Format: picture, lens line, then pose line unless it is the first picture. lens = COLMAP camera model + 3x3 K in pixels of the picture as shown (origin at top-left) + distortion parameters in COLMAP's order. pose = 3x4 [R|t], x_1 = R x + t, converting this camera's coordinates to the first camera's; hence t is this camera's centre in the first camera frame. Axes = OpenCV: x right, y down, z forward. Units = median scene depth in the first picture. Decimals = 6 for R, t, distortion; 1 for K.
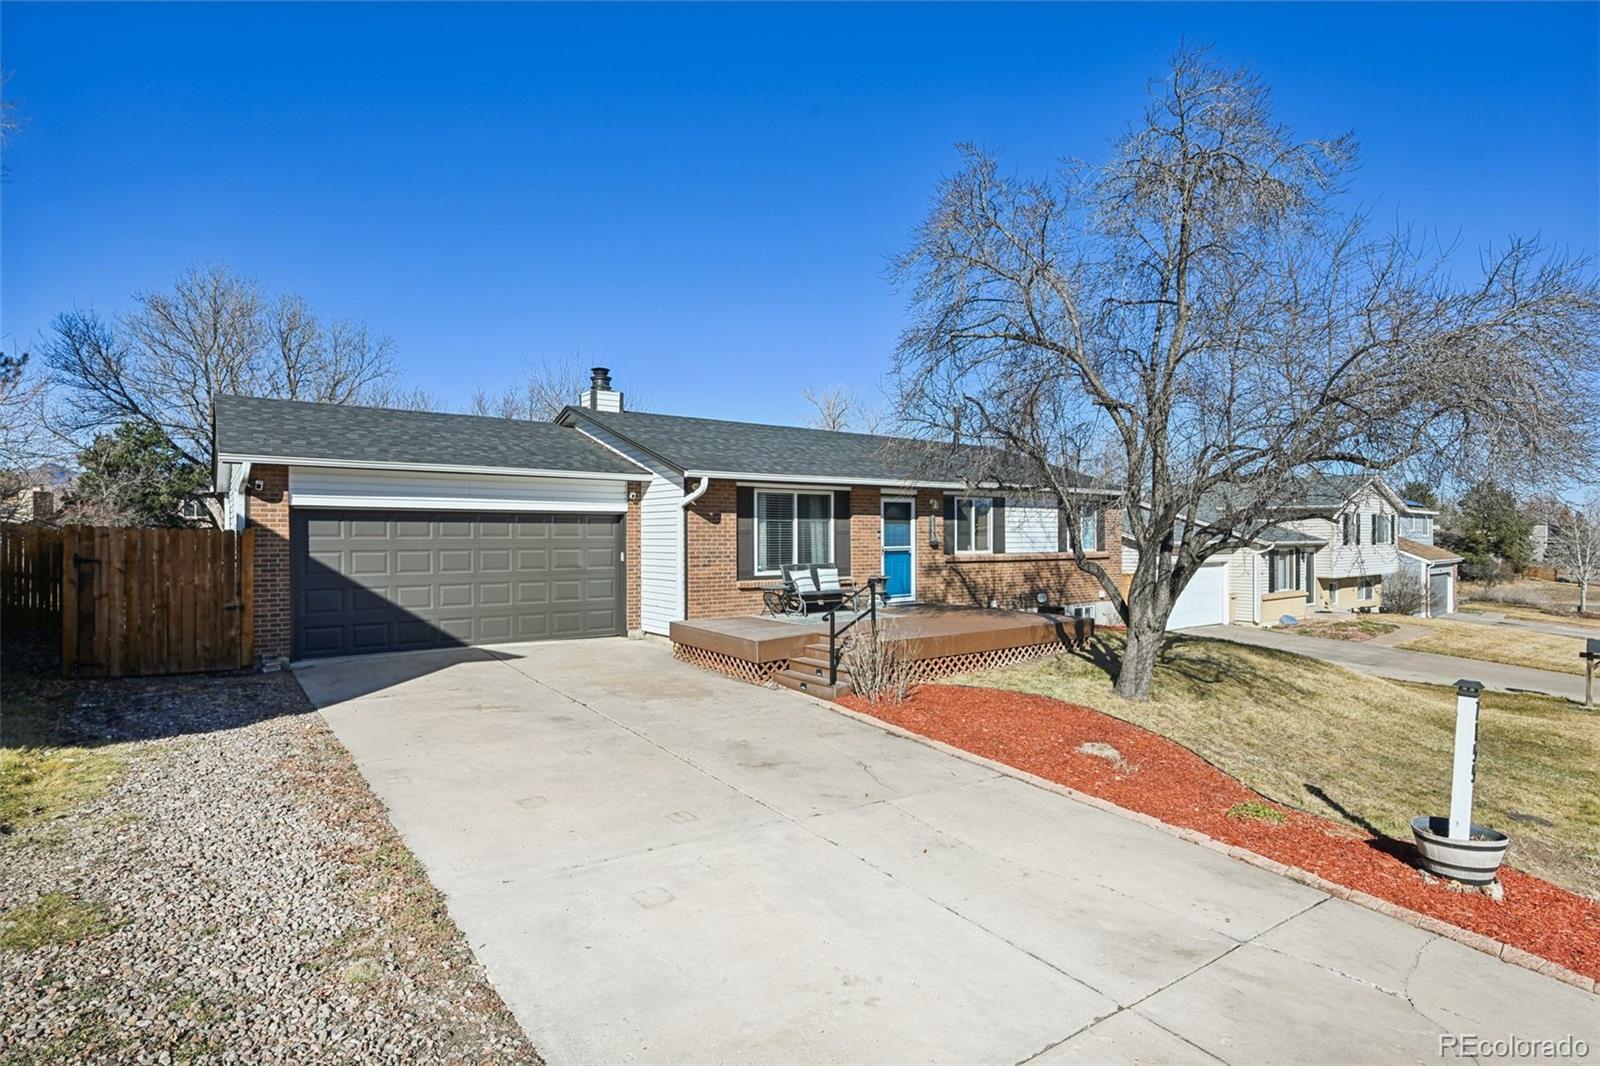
lens RADIAL K [[837.4, 0, 804.4], [0, 837.4, 534.6], [0, 0, 1]] dist [0.005362, -0.000149]
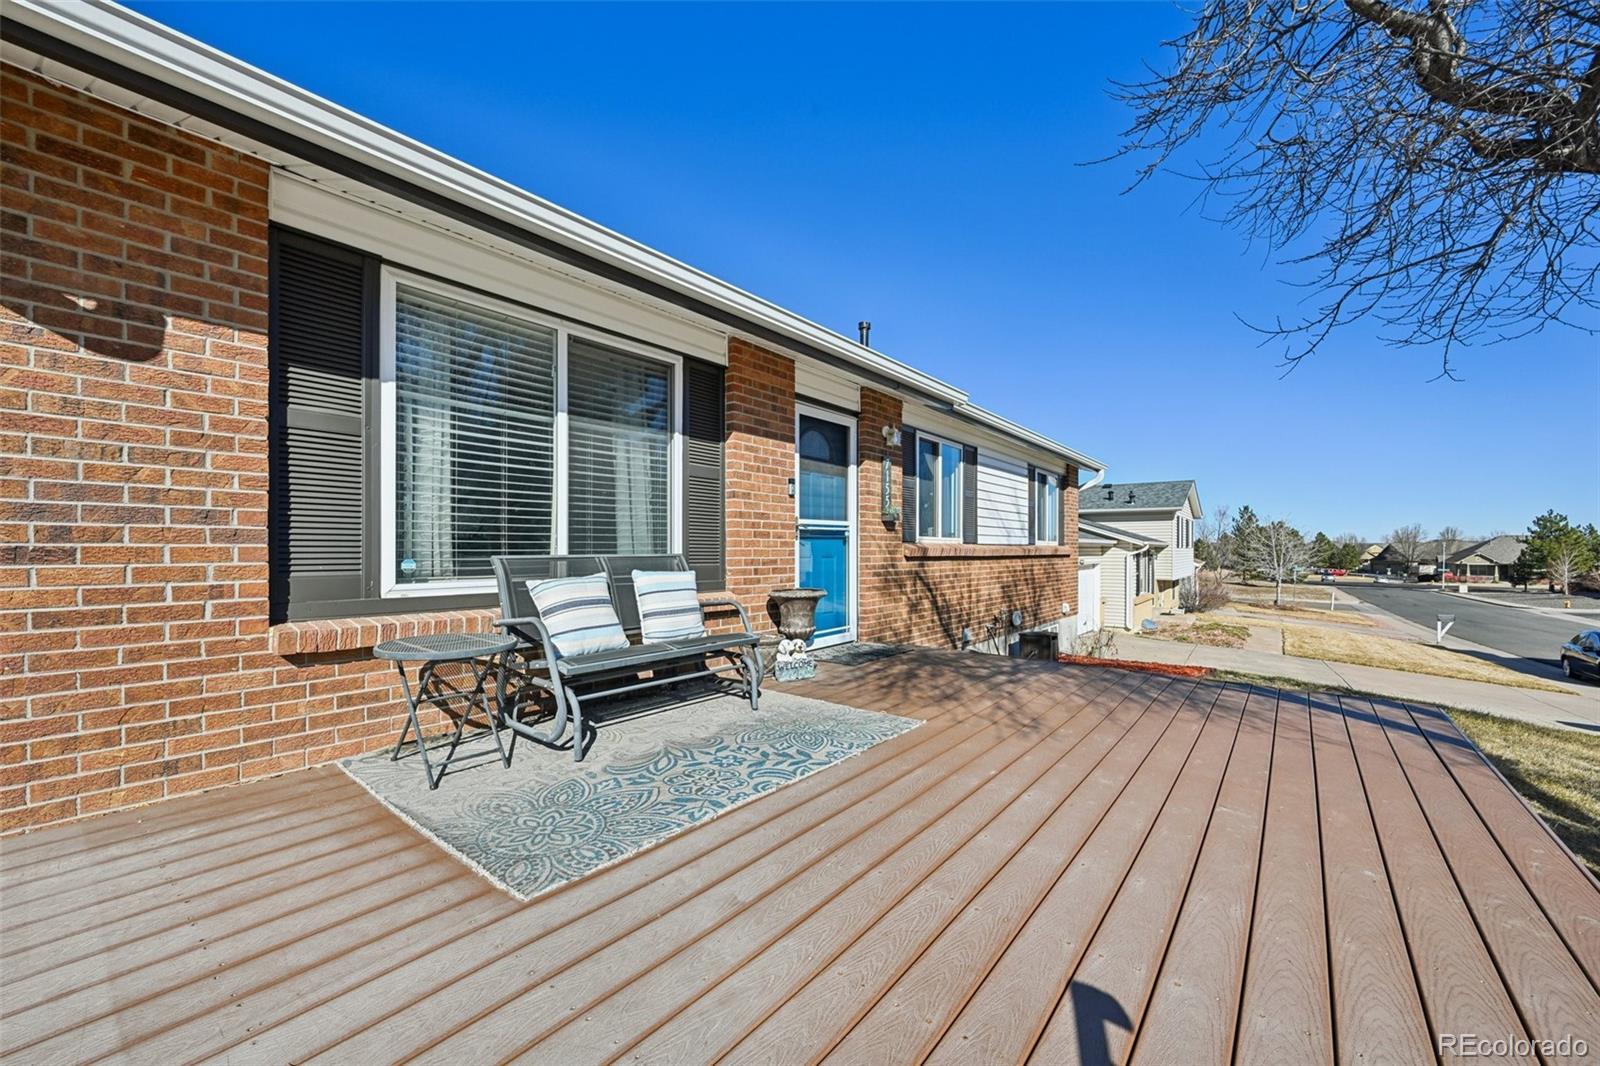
lens RADIAL K [[626.4, 0, 802.4], [0, 626.4, 545.7], [0, 0, 1]] dist [-0.001791, 0.000156]
pose [[0.968790, 0.006033, 0.247808, 0.018659], [-0.004965, 0.999976, -0.004934, 0.031008], [-0.247832, 0.003549, 0.968797, 0.729292]]
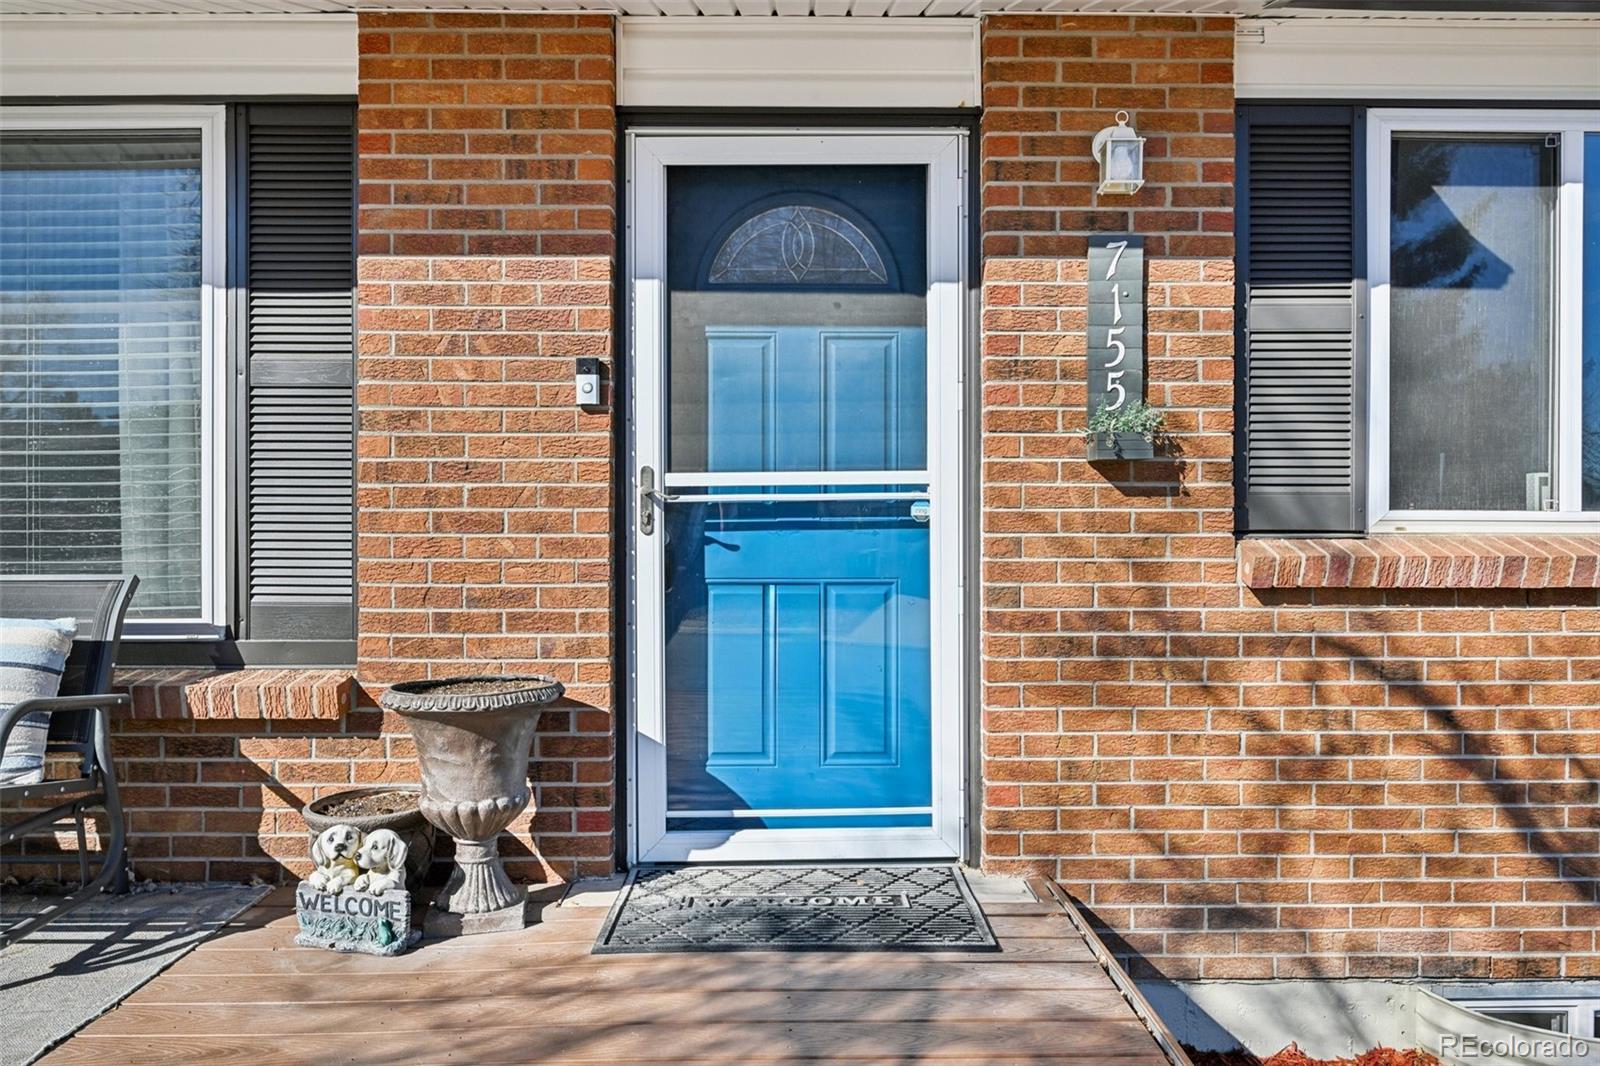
lens RADIAL K [[1084.5, 0, 803.1], [0, 1084.5, 537.8], [0, 0, 1]] dist [-0.003851, -0.001248]
pose [[0.801875, 0.000118, -0.597492, 0.238692], [0.000199, 1.000000, 0.000465, 0.026995], [0.597492, -0.000492, 0.801875, 0.909784]]
